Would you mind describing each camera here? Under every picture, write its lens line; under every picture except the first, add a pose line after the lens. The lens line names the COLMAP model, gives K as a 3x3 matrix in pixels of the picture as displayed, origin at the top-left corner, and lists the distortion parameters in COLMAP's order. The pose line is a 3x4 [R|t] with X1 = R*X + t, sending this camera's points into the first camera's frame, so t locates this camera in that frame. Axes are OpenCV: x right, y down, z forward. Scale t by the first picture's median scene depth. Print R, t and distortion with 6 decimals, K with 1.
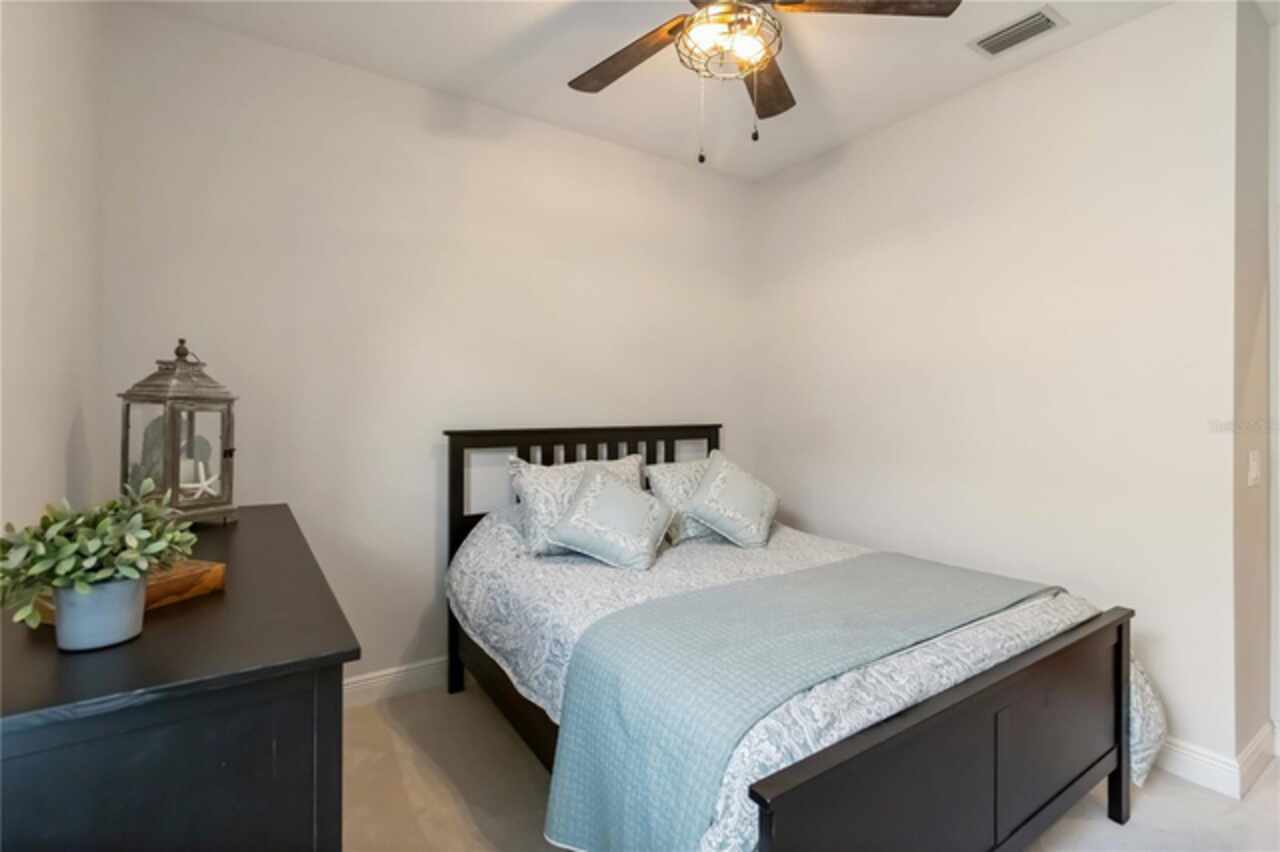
lens RADIAL K [[595.9, 0, 643.5], [0, 595.9, 418.7], [0, 0, 1]] dist [-0.004598, 0.000417]
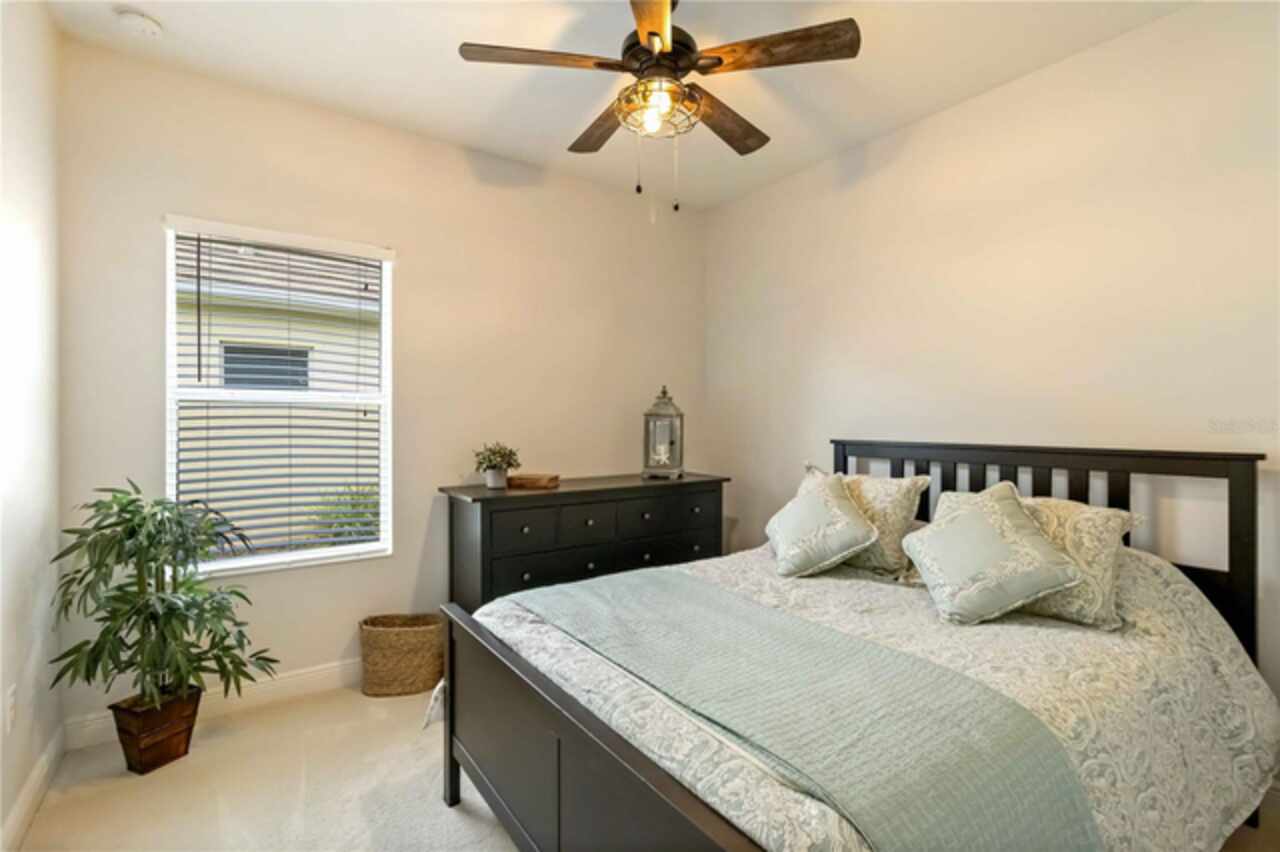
lens RADIAL K [[595.9, 0, 649.1], [0, 595.9, 420.9], [0, 0, 1]] dist [-0.004598, 0.000417]
pose [[0.027621, 0.001796, -0.999617, 1.221810], [-0.021674, 0.999764, 0.001197, -0.015590], [0.999383, 0.021633, 0.027653, 0.869823]]
